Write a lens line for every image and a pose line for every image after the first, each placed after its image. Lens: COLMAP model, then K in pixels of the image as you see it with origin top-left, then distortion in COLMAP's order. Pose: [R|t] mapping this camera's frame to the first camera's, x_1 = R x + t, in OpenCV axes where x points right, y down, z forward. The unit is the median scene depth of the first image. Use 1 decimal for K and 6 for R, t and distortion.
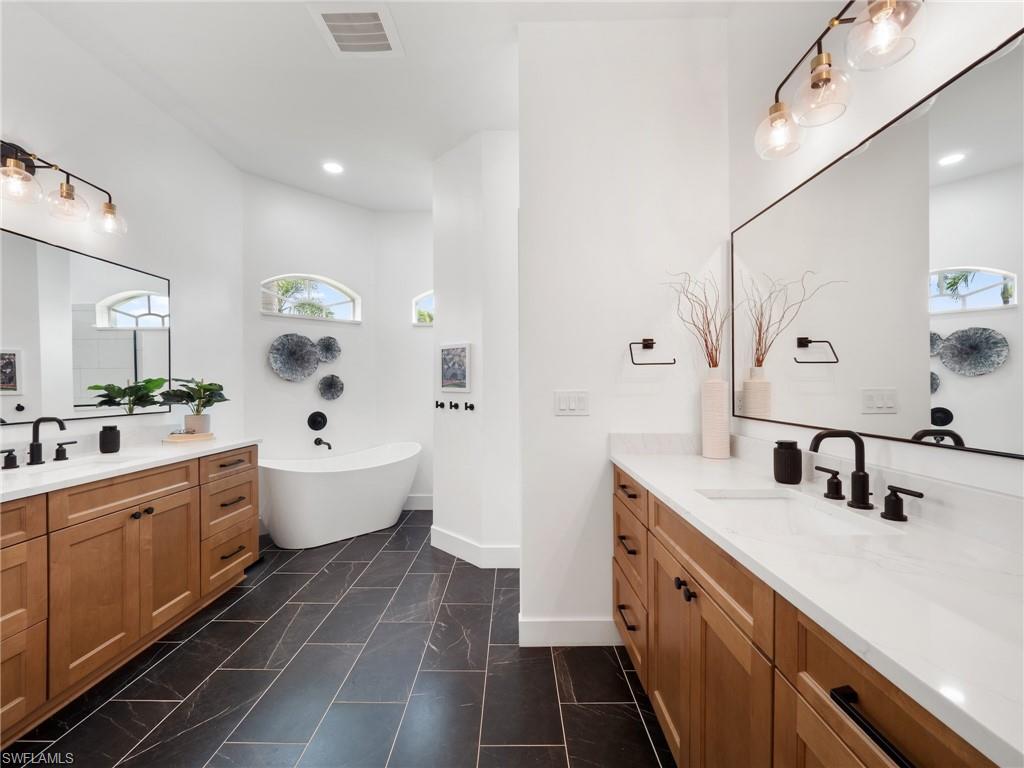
lens RADIAL K [[434.5, 0, 512.3], [0, 434.5, 389.3], [0, 0, 1]] dist [-0.015581, 0.000509]
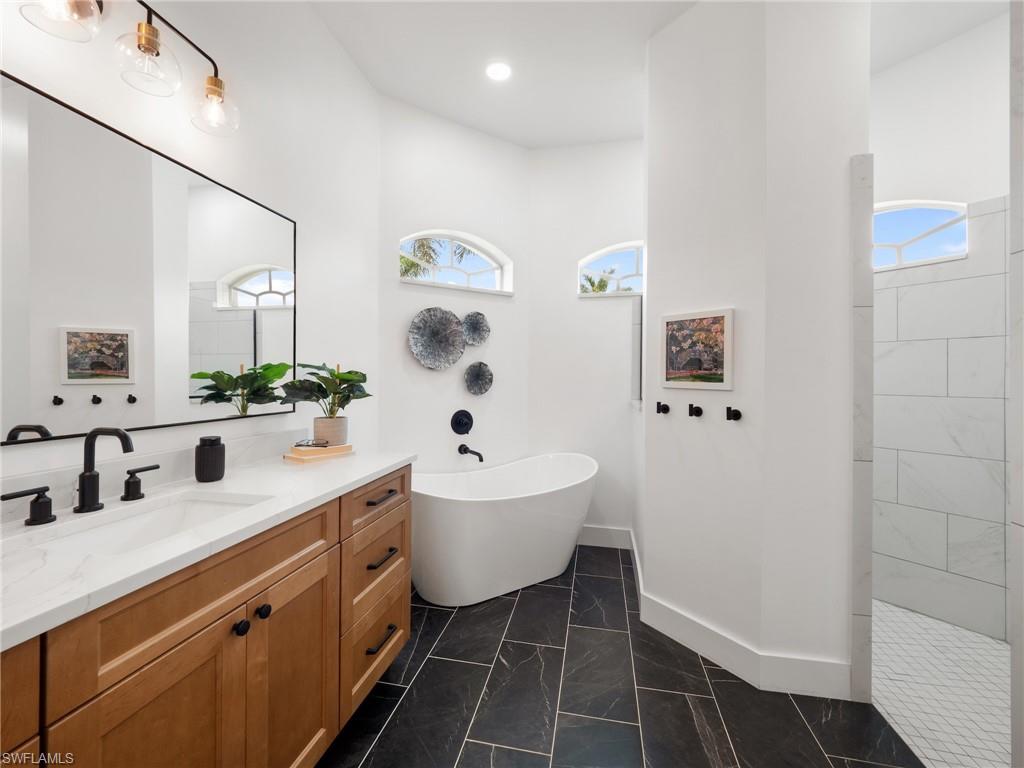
lens RADIAL K [[438.2, 0, 506.7], [0, 438.2, 380.1], [0, 0, 1]] dist [-0.011755, -0.000209]
pose [[0.979131, 0.012073, -0.202874, -0.316126], [-0.012622, 0.999919, -0.001414, -0.001765], [0.202840, 0.003945, 0.979204, 0.377572]]
